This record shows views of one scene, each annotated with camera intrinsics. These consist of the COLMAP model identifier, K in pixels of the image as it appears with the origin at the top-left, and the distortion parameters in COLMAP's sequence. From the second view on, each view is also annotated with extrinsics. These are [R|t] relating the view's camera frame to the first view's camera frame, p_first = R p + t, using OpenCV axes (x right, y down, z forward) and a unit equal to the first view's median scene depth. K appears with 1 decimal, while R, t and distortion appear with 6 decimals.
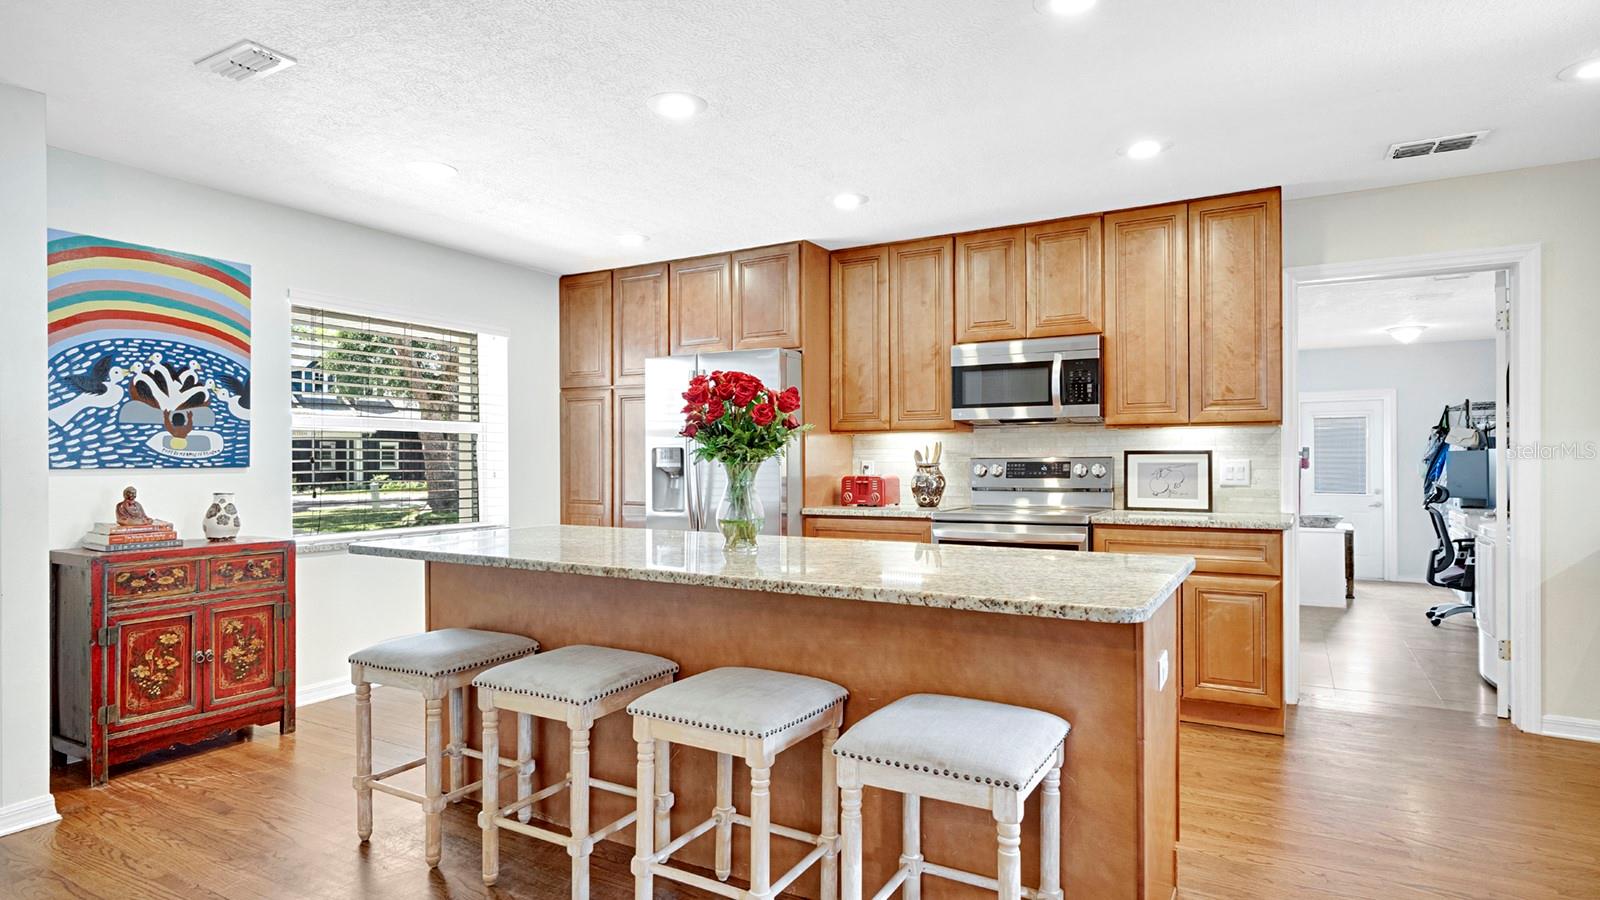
lens RADIAL K [[855.8, 0, 792.7], [0, 855.8, 456.1], [0, 0, 1]] dist [0.000254, 0.003333]
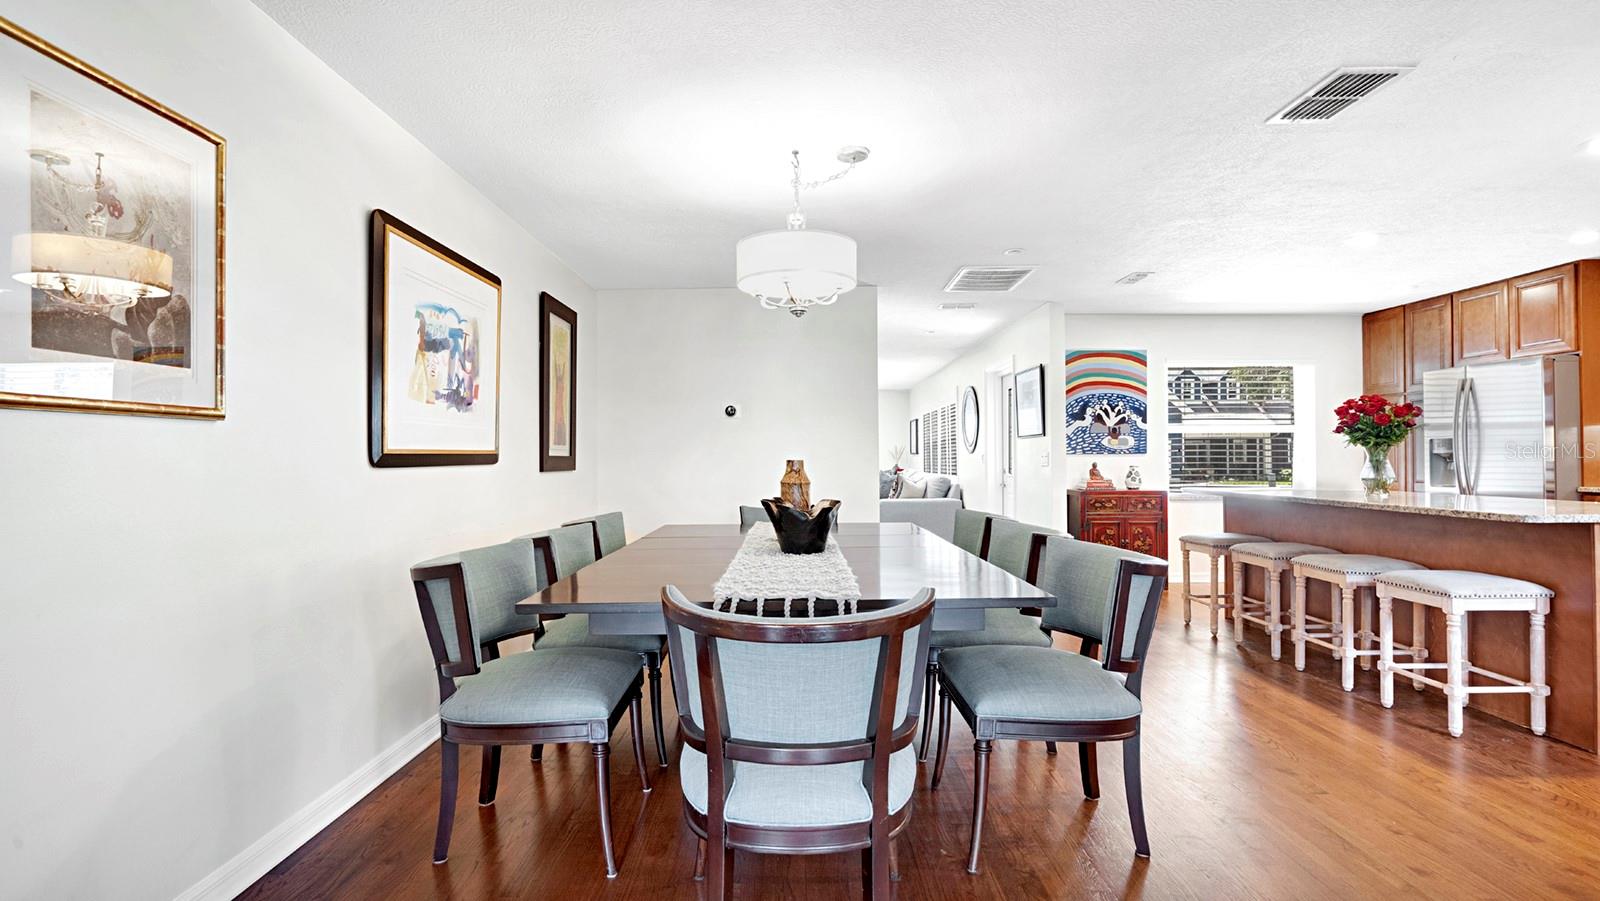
lens RADIAL K [[740.0, 0, 791.2], [0, 740.0, 453.4], [0, 0, 1]] dist [-0.006347, 0.003014]
pose [[0.496993, -0.005900, -0.867735, 0.416741], [0.006716, 0.999973, -0.002953, 0.011835], [0.867729, -0.004360, 0.497019, -0.530902]]
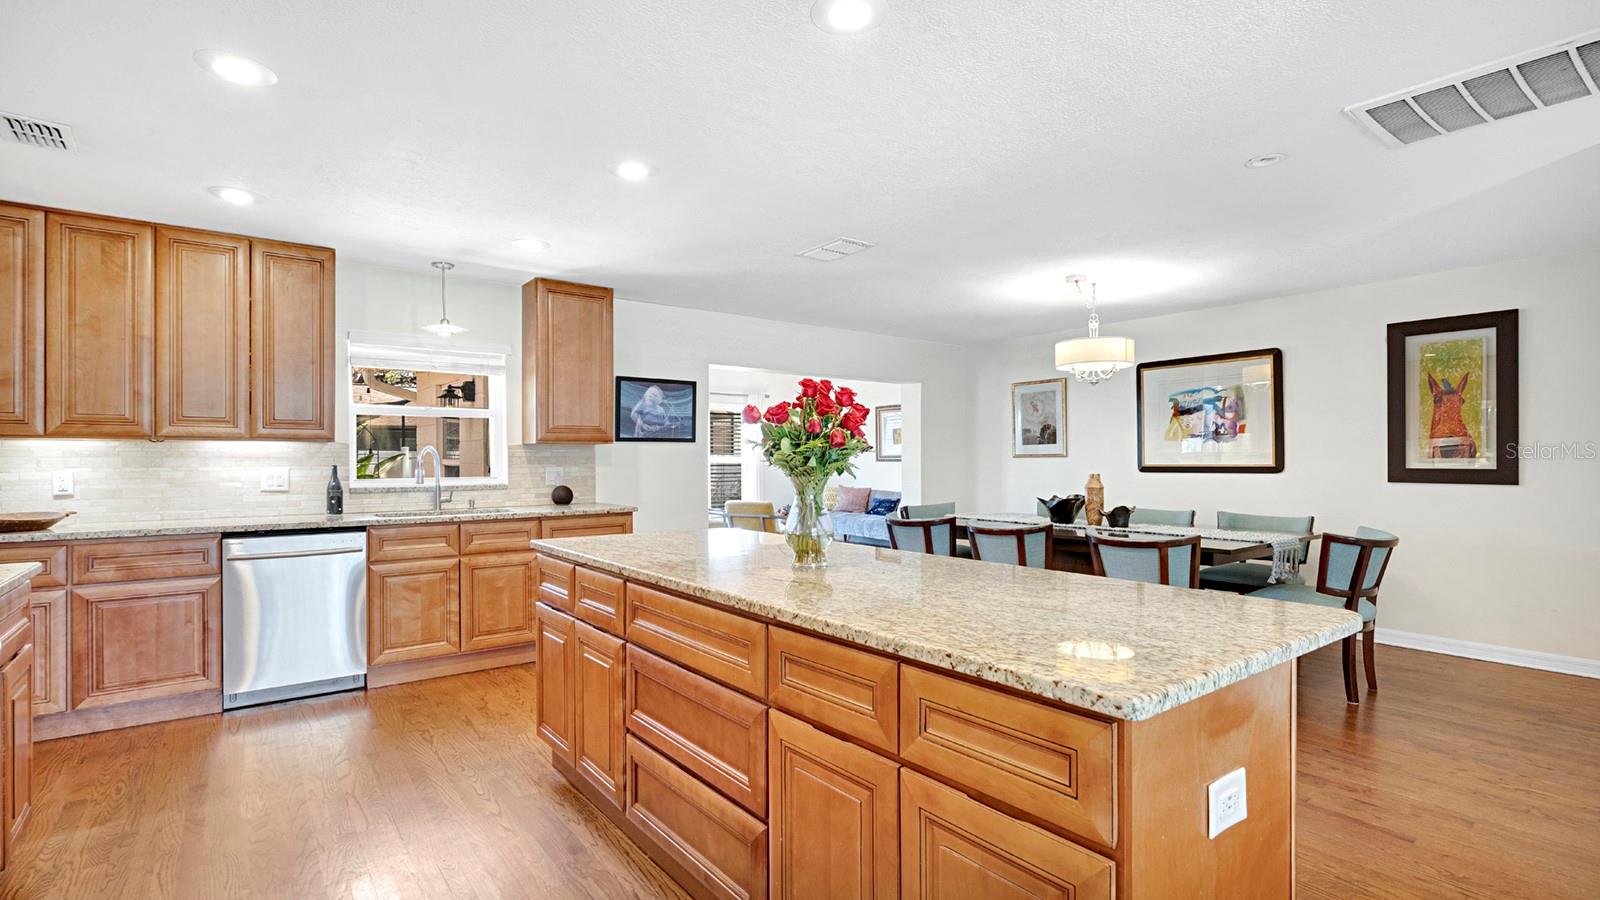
lens RADIAL K [[740.0, 0, 793.1], [0, 740.0, 459.8], [0, 0, 1]] dist [-0.006347, 0.003014]
pose [[-0.921307, 0.005507, 0.388797, -0.250498], [0.005045, 0.999985, -0.002210, -0.006123], [-0.388803, -0.000074, -0.921321, 1.176201]]
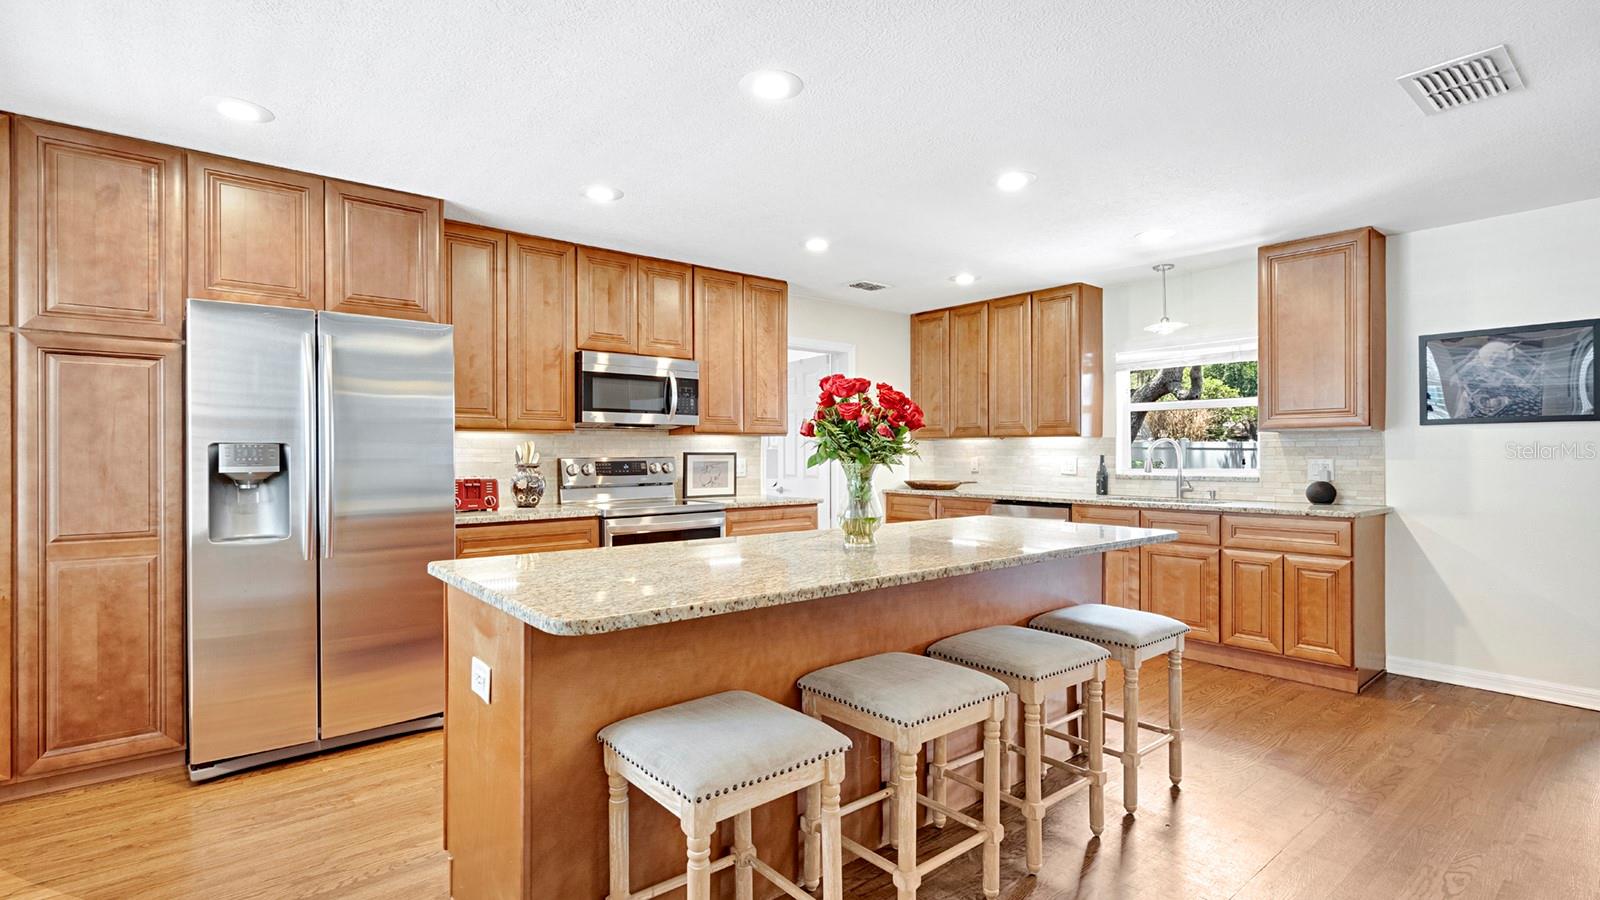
lens RADIAL K [[740.0, 0, 789.0], [0, 740.0, 457.2], [0, 0, 1]] dist [-0.006347, 0.003014]
pose [[0.354095, -0.001115, 0.935209, -0.645983], [-0.002188, 0.999996, 0.002021, -0.001516], [-0.935207, -0.002761, 0.354091, 0.501962]]
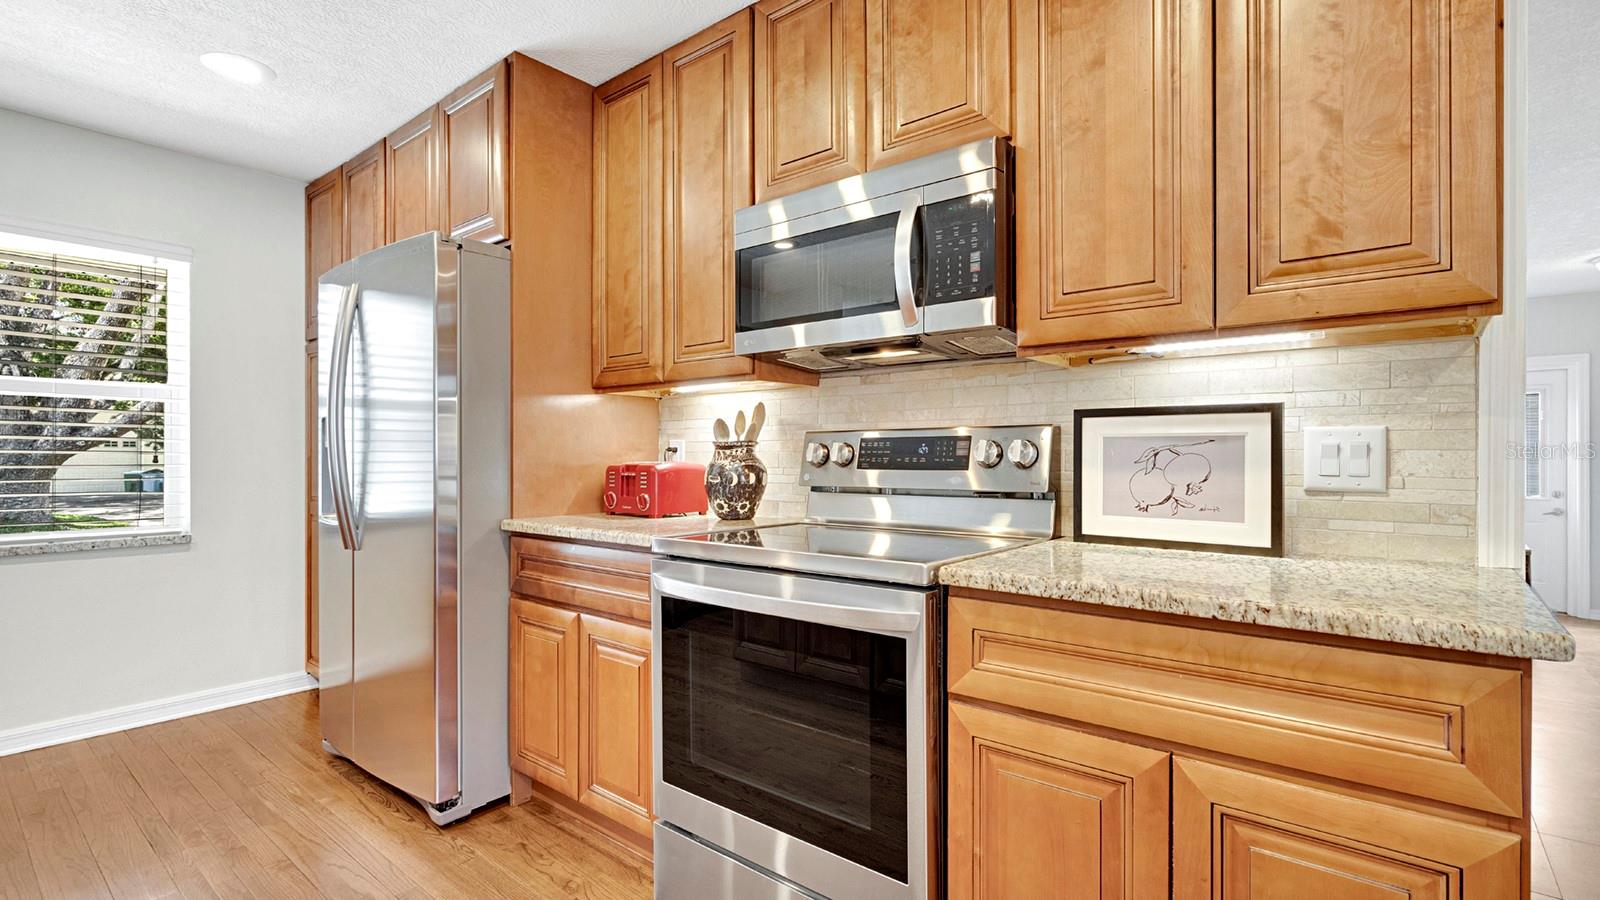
lens RADIAL K [[740.0, 0, 792.2], [0, 740.0, 452.6], [0, 0, 1]] dist [-0.006347, 0.003014]
pose [[0.986579, 0.004213, -0.163232, 0.330204], [-0.004000, 0.999991, 0.001632, 0.017607], [0.163237, -0.000957, 0.986586, 0.640851]]
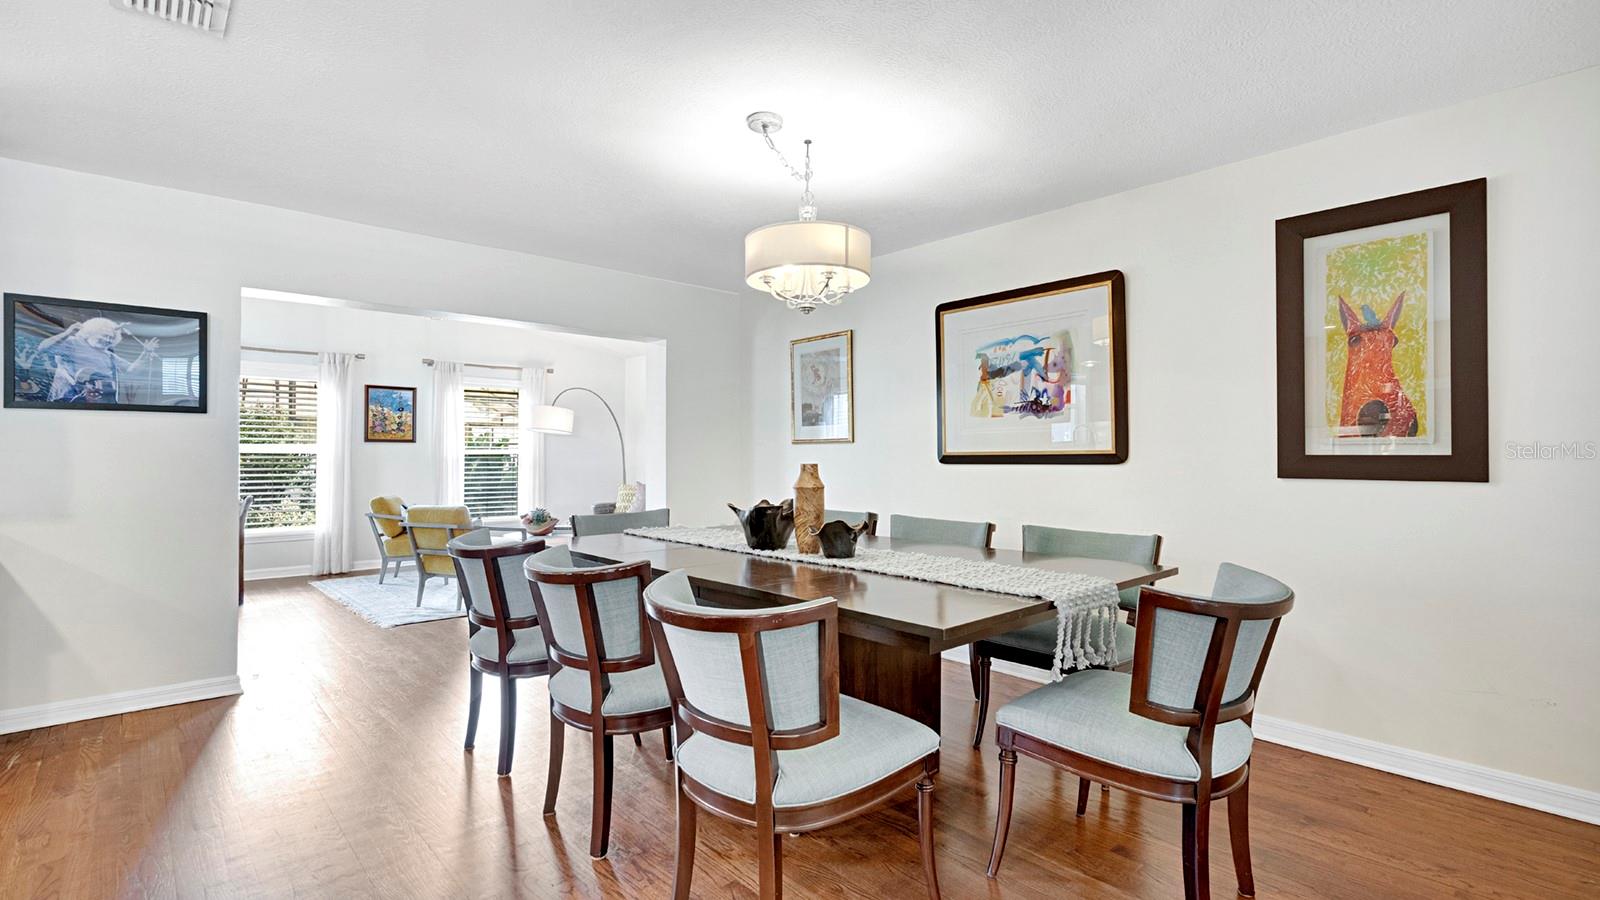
lens RADIAL K [[740.0, 0, 794.5], [0, 740.0, 448.7], [0, 0, 1]] dist [-0.006347, 0.003014]
pose [[-0.952382, 0.006571, 0.304836, -0.441121], [0.003217, 0.999929, -0.011503, 0.010225], [-0.304890, -0.009975, -0.952335, 0.540108]]
